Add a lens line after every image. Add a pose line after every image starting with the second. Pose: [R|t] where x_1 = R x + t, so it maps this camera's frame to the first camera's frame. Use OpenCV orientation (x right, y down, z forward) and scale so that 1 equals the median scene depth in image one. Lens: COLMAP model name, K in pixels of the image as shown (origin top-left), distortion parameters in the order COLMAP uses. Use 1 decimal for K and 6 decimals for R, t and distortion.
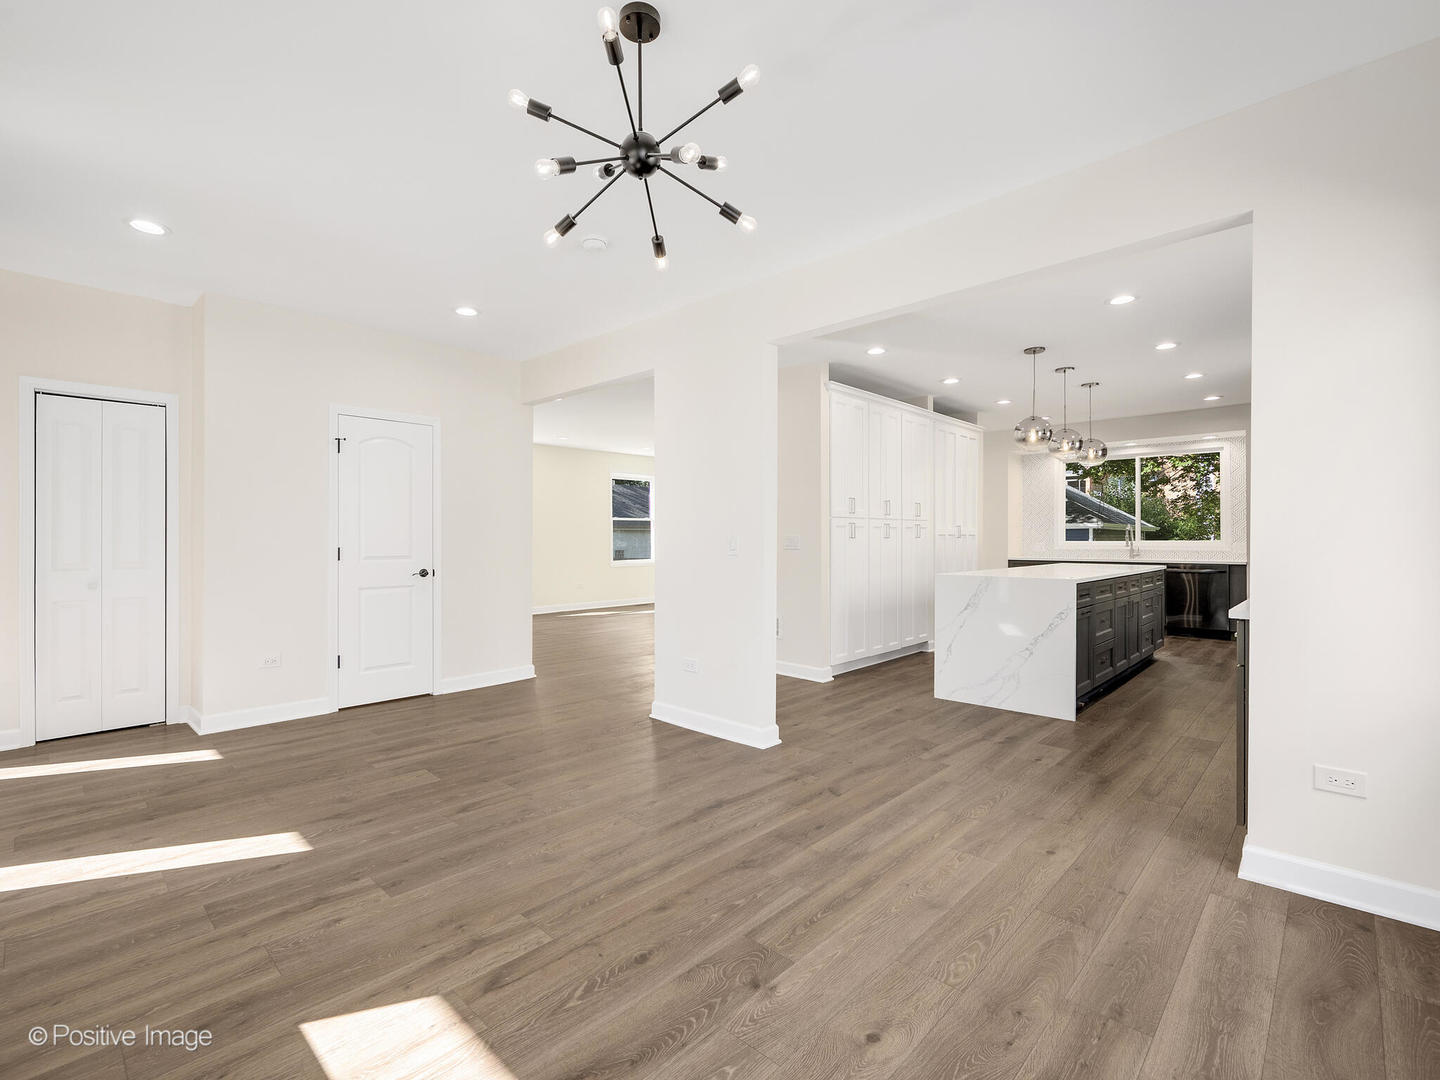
lens RADIAL K [[649.9, 0, 713.3], [0, 649.9, 540.3], [0, 0, 1]] dist [-0.000879, 0.000314]
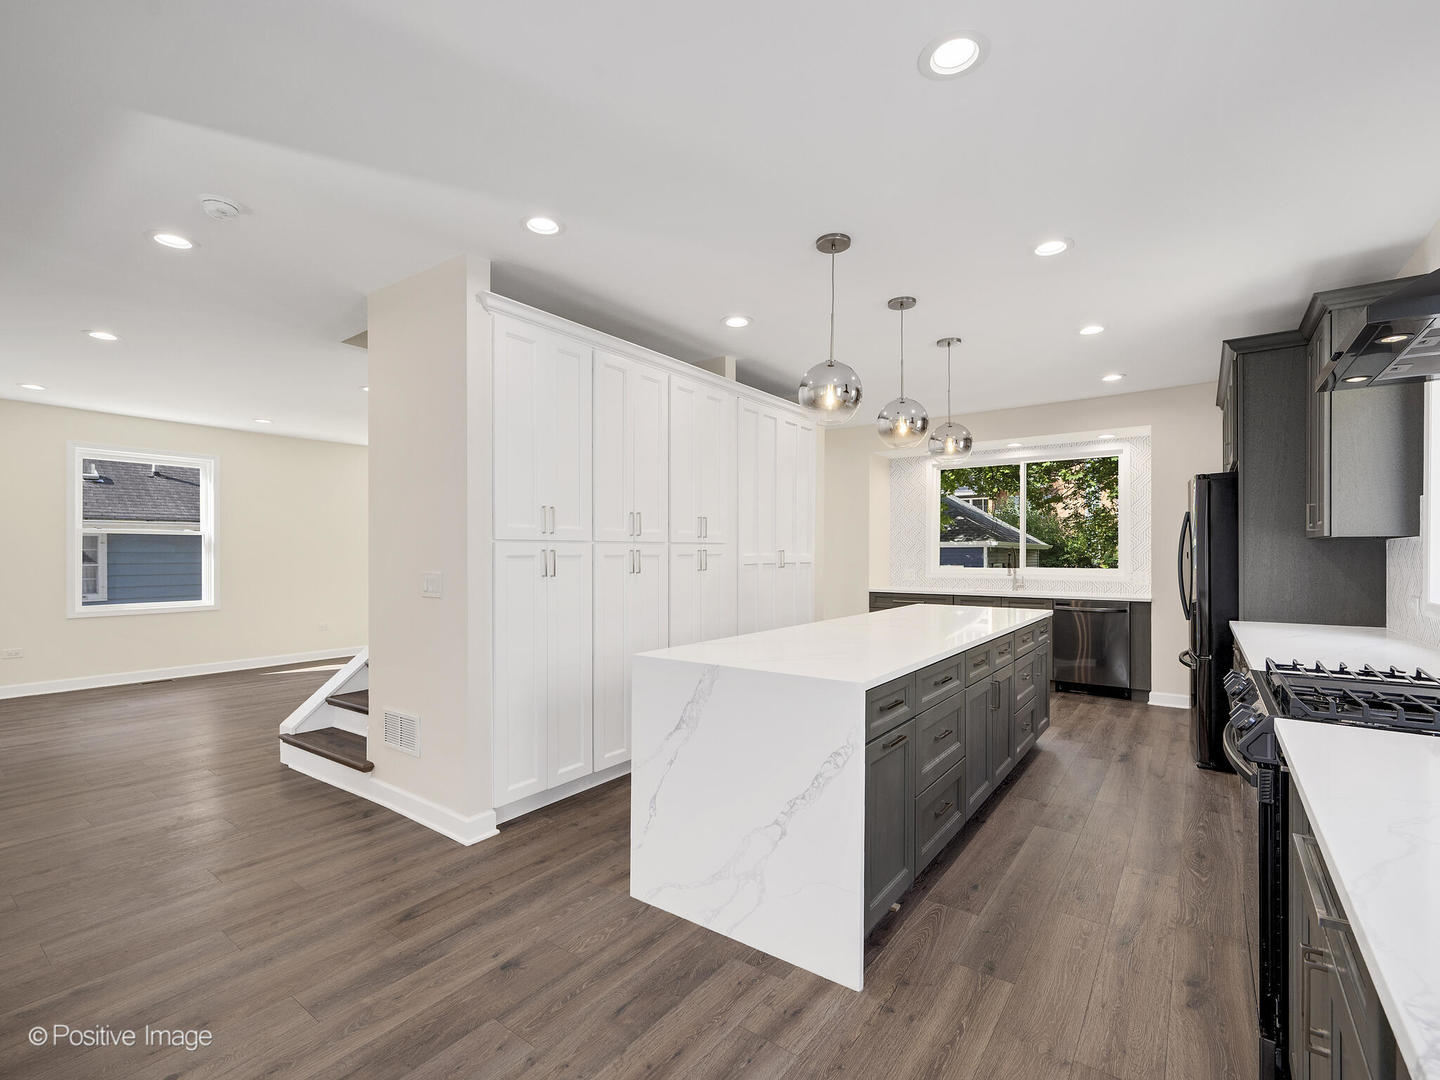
lens RADIAL K [[647.1, 0, 731.7], [0, 647.1, 557.4], [0, 0, 1]] dist [0.002124, 0.000051]
pose [[0.990225, 0.001312, 0.139470, 0.231710], [-0.001881, 0.999990, 0.003948, -0.017742], [-0.139463, -0.004171, 0.990218, 0.322703]]
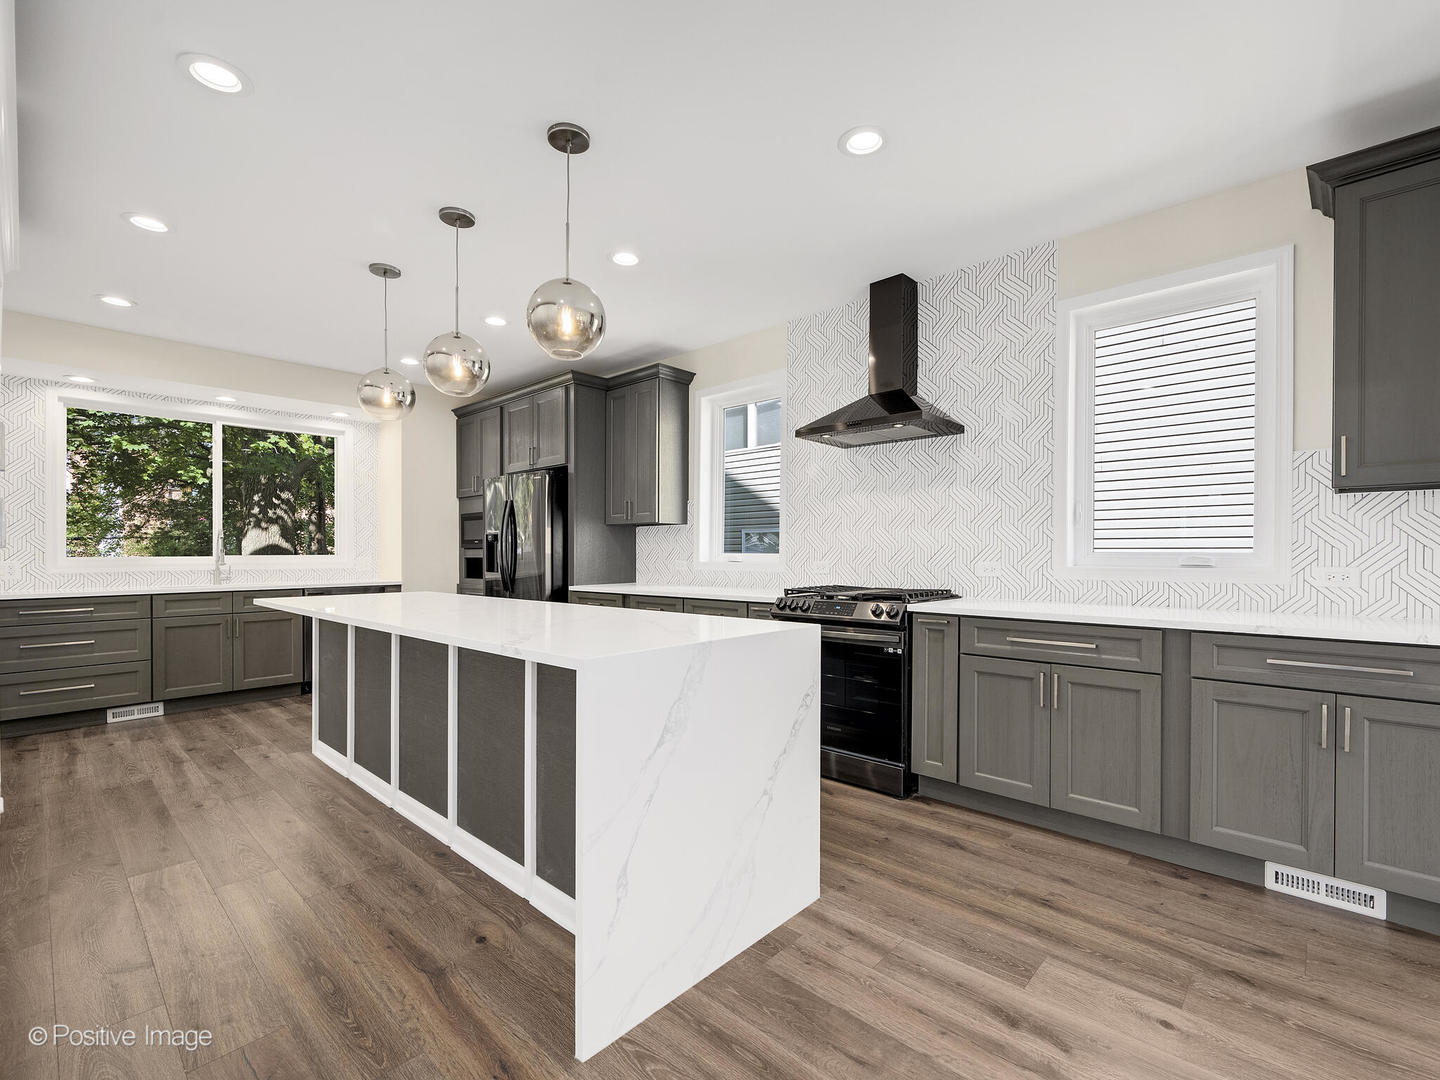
lens RADIAL K [[647.1, 0, 731.7], [0, 647.1, 557.4], [0, 0, 1]] dist [0.002124, 0.000051]
pose [[-0.016638, -0.006007, 0.999844, 0.022042], [0.005488, 0.999966, 0.006099, 0.001161], [-0.999847, 0.005588, -0.016604, 0.622343]]
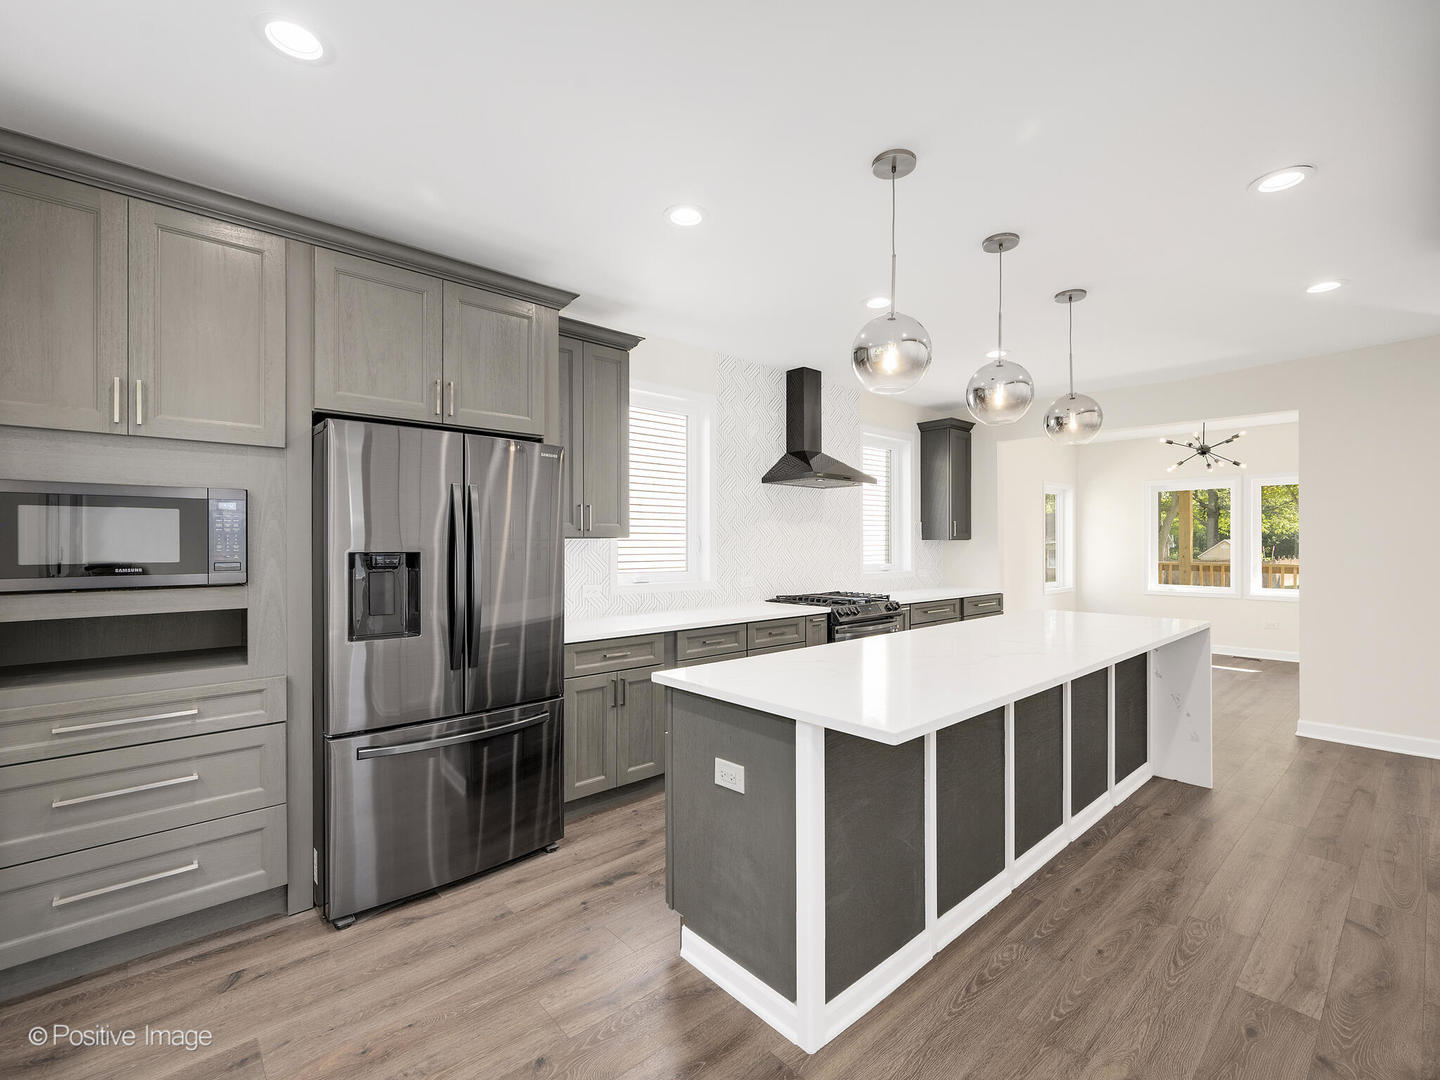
lens RADIAL K [[649.9, 0, 713.3], [0, 649.9, 540.3], [0, 0, 1]] dist [-0.000879, 0.000314]
pose [[-0.996881, 0.002661, 0.078875, 0.568803], [0.002116, 0.999973, -0.006988, -0.025268], [-0.078892, -0.006800, -0.996860, 1.195827]]
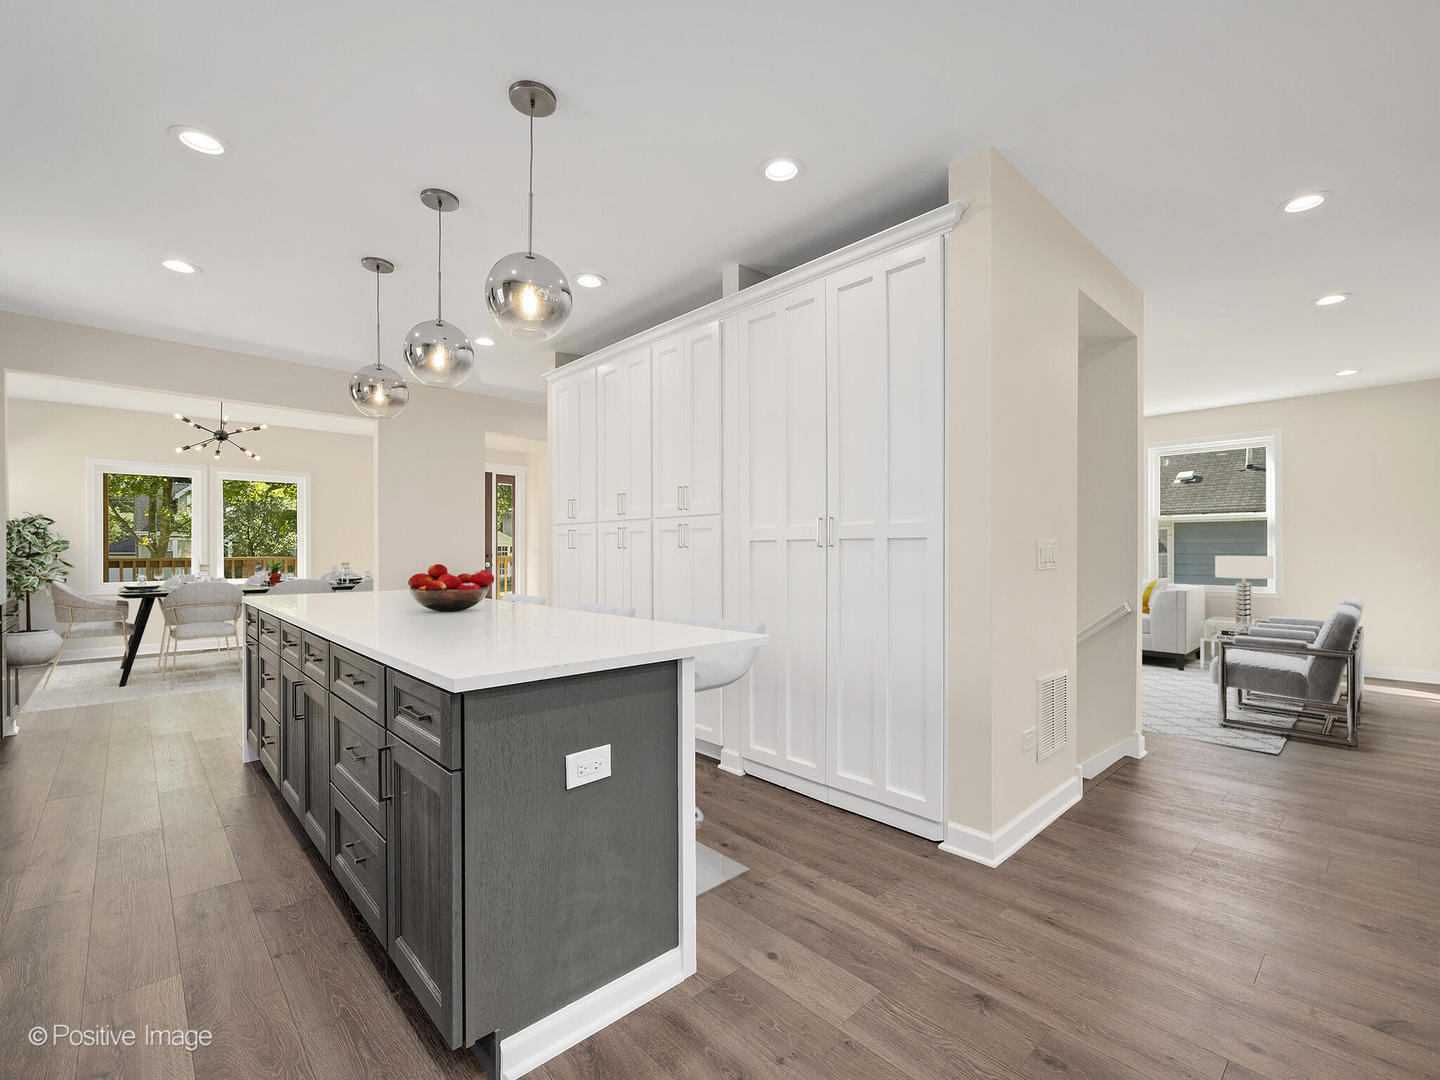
lens RADIAL K [[646.5, 0, 729.8], [0, 646.5, 548.3], [0, 0, 1]] dist [0.000341, 0.000055]
pose [[-0.053274, -0.002460, -0.998577, 0.800805], [-0.001494, 0.999996, -0.002384, -0.001522], [0.998579, 0.001364, -0.053277, 0.980468]]
